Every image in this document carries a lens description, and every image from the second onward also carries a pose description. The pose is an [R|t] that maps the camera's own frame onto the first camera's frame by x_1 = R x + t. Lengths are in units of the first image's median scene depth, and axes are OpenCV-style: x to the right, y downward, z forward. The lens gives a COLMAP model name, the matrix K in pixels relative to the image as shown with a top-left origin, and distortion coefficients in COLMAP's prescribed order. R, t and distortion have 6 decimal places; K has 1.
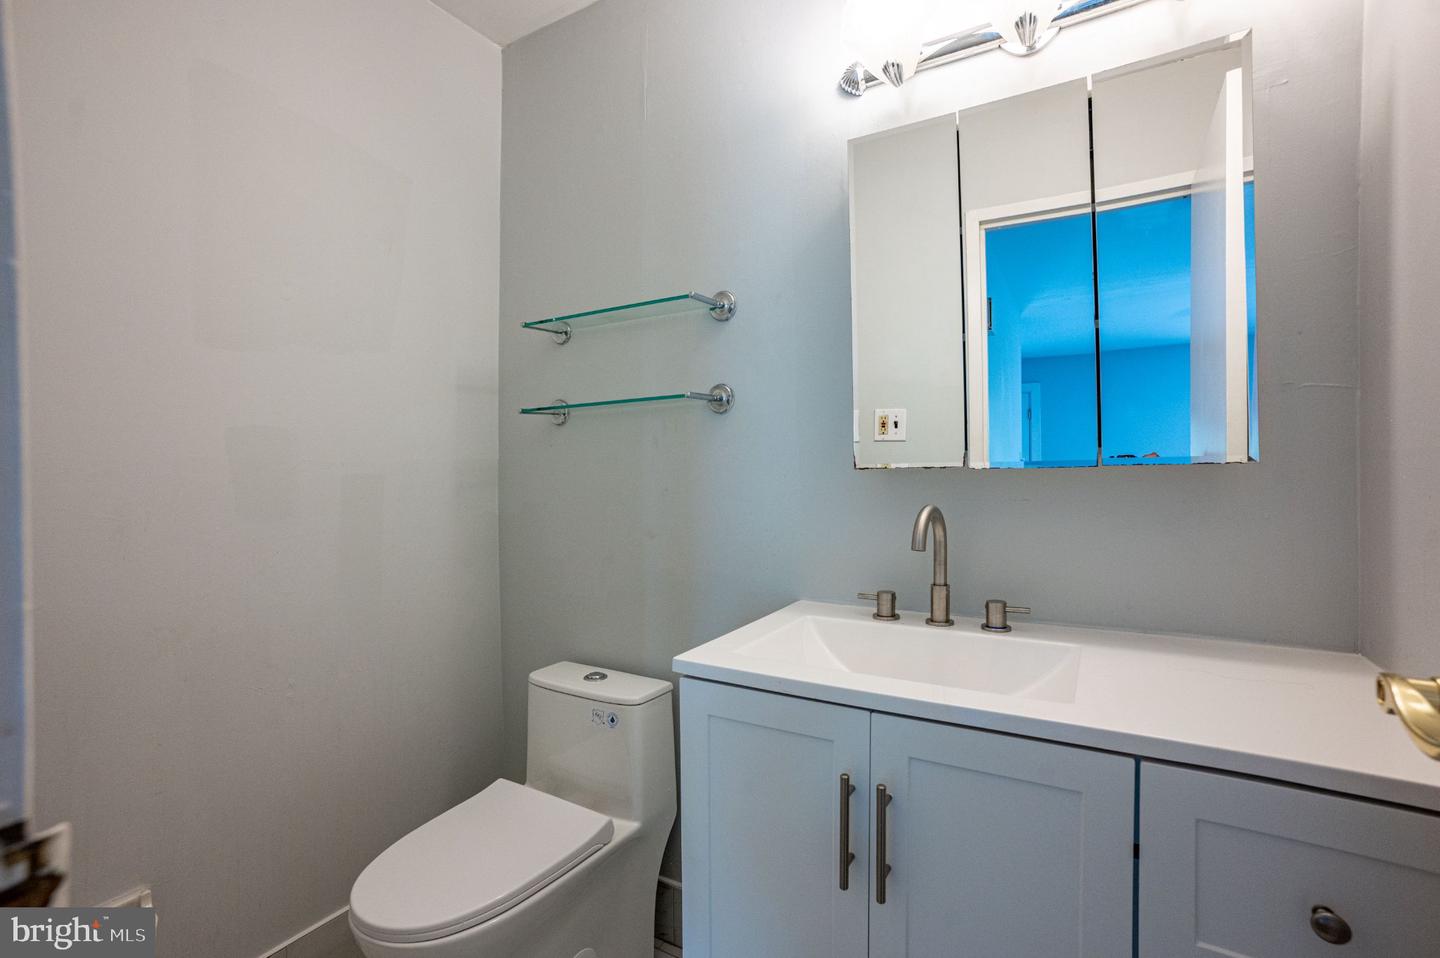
lens RADIAL K [[662.6, 0, 716.3], [0, 662.6, 475.9], [0, 0, 1]] dist [-0.084602, 0.044178]
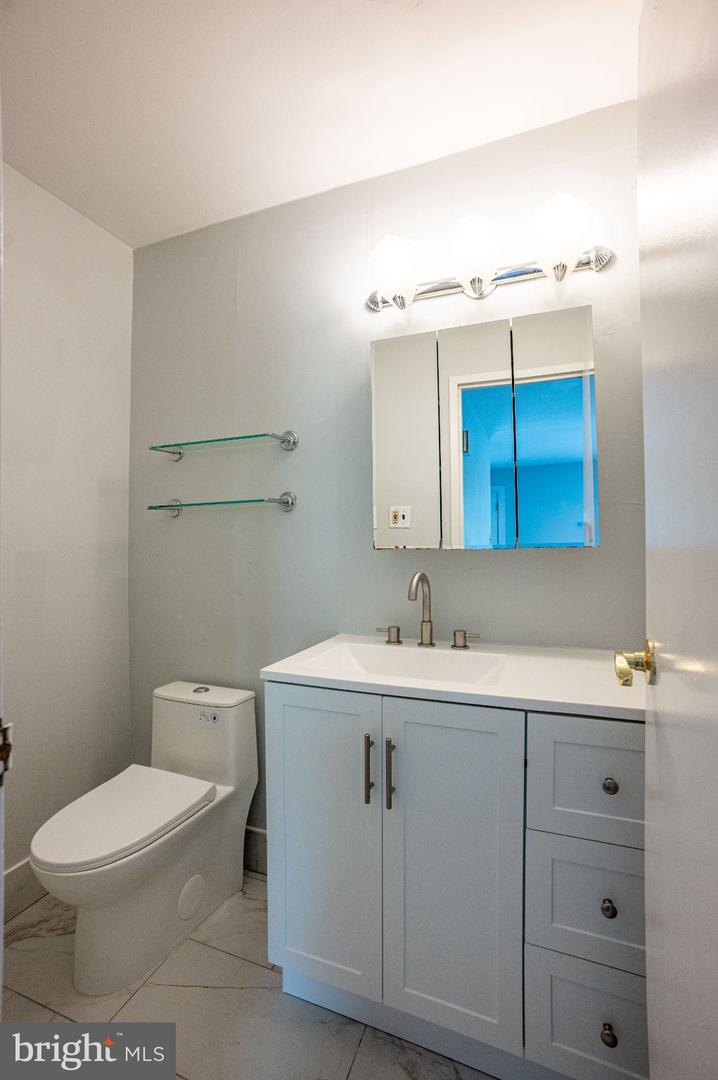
lens RADIAL K [[496.9, 0, 353.8], [0, 496.9, 537.2], [0, 0, 1]] dist [-0.084602, 0.044178]
pose [[0.987960, 0.003554, 0.154667, -0.020106], [-0.000043, 0.999742, -0.022697, -0.010906], [-0.154708, 0.022417, 0.987706, -0.152498]]
